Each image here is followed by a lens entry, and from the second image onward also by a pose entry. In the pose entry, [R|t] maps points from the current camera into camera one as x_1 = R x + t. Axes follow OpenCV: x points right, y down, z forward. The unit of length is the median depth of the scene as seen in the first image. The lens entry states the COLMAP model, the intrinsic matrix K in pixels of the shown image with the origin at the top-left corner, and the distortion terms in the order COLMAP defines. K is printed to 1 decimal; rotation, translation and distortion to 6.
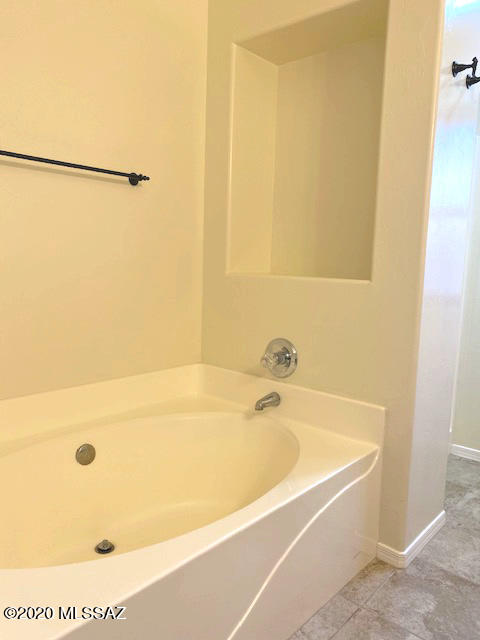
lens RADIAL K [[491.2, 0, 240.0], [0, 491.2, 320.0], [0, 0, 1]] dist [0.010775, -0.001003]
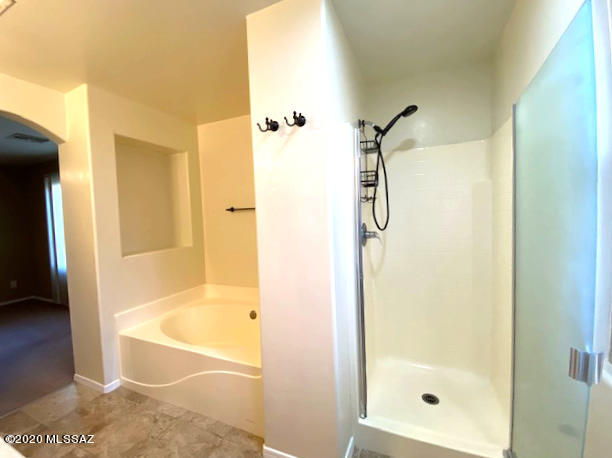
lens RADIAL K [[256.8, 0, 305.0], [0, 256.8, 226.6], [0, 0, 1]] dist [0.032290, -0.027617]
pose [[0.305837, -0.003317, -0.952078, 1.129896], [-0.069357, 0.997259, -0.025754, -0.190451], [0.949554, 0.073910, 0.304769, 0.825376]]
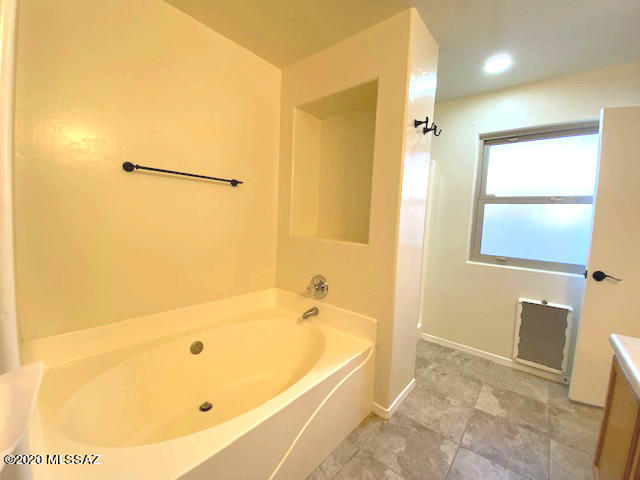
lens RADIAL K [[257.5, 0, 321.1], [0, 257.5, 238.5], [0, 0, 1]] dist [0.024418, -0.023459]
pose [[0.999901, 0.008474, 0.011223, 0.091752], [-0.007981, 0.999031, -0.043288, -0.061140], [-0.011579, 0.043195, 0.999000, 0.108401]]
